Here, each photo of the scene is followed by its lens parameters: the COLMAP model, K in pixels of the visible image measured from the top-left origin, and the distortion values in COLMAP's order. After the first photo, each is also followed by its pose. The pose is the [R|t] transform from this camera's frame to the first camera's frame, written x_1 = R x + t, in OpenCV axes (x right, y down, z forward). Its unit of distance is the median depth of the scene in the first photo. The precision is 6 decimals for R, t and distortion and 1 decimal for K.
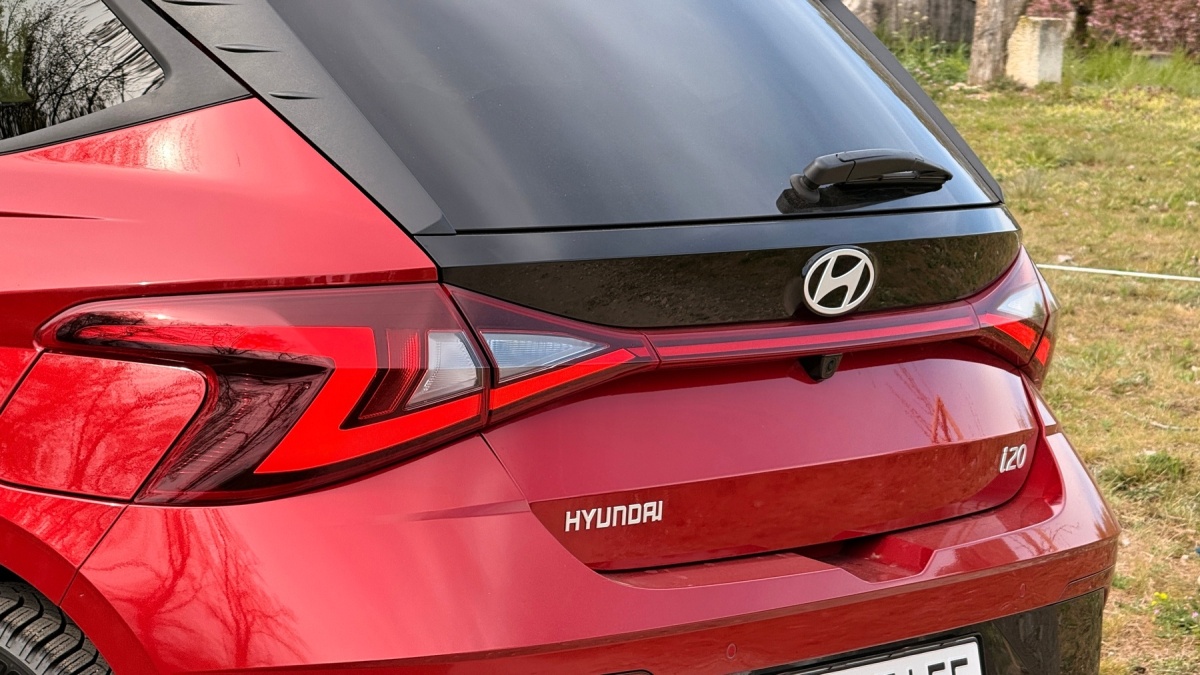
lens RADIAL K [[4299.8, 0, 599.7], [0, 4299.8, 336.6], [0, 0, 1]] dist [0.346377, 0.000000]
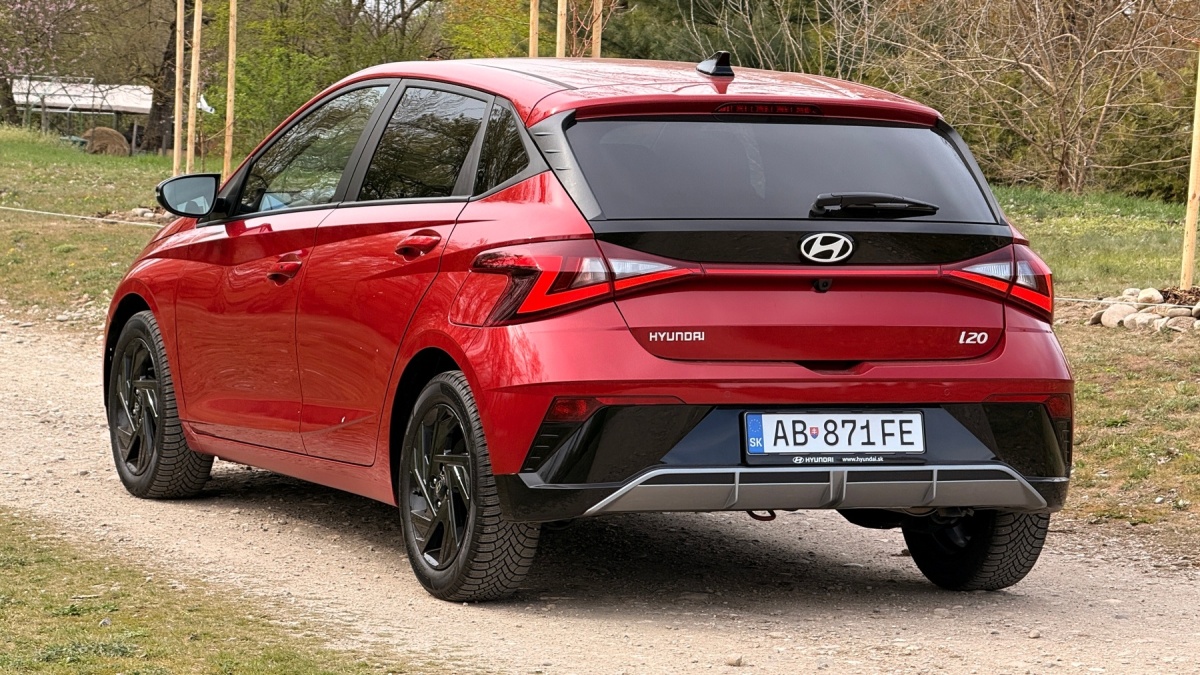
lens RADIAL K [[4299.8, 0, 606.0], [0, 4299.8, 343.6], [0, 0, 1]] dist [0.346377, 0.000000]
pose [[0.854952, -0.014501, -0.518505, 1.223030], [-0.024775, 0.997327, -0.068744, 0.212646], [0.518115, 0.071619, 0.852307, -1.087534]]
